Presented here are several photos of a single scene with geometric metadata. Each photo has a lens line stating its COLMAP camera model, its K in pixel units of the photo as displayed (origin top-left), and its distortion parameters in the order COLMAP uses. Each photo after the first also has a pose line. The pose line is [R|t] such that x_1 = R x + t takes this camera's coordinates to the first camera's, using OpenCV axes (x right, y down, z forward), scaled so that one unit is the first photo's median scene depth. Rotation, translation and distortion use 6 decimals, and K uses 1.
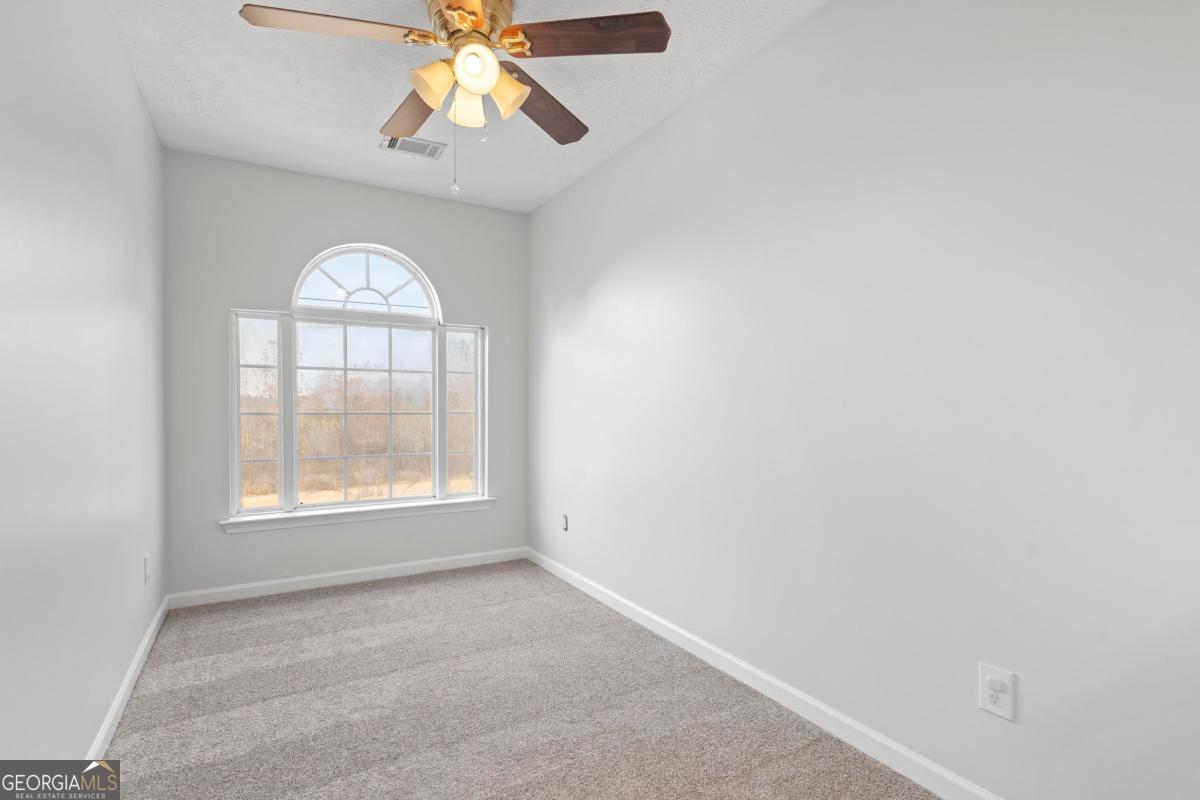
lens RADIAL K [[582.2, 0, 603.4], [0, 582.2, 405.1], [0, 0, 1]] dist [0.001616, 0.000095]
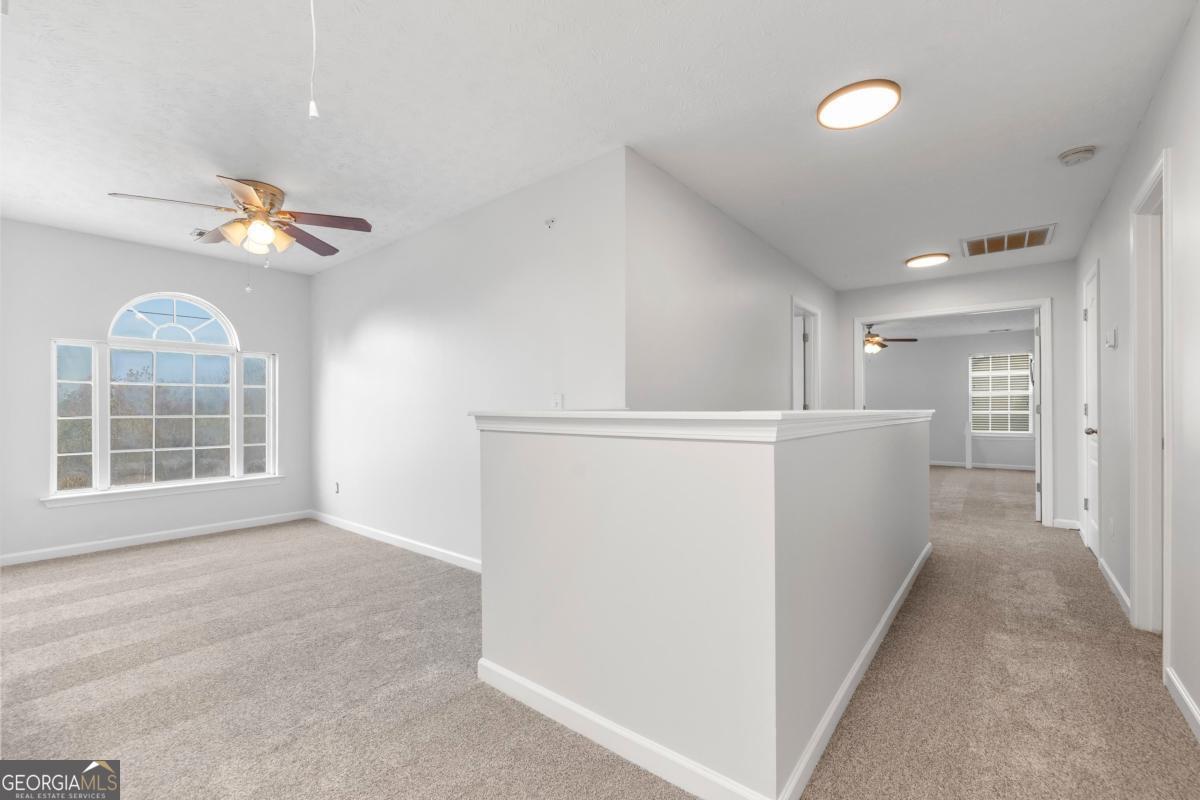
lens RADIAL K [[491.4, 0, 587.8], [0, 491.4, 401.8], [0, 0, 1]] dist [-0.000061, 0.000399]
pose [[0.940544, -0.003264, 0.339656, 0.168261], [0.007481, 0.999910, -0.011108, 0.001592], [-0.339589, 0.012989, 0.940484, -0.608279]]
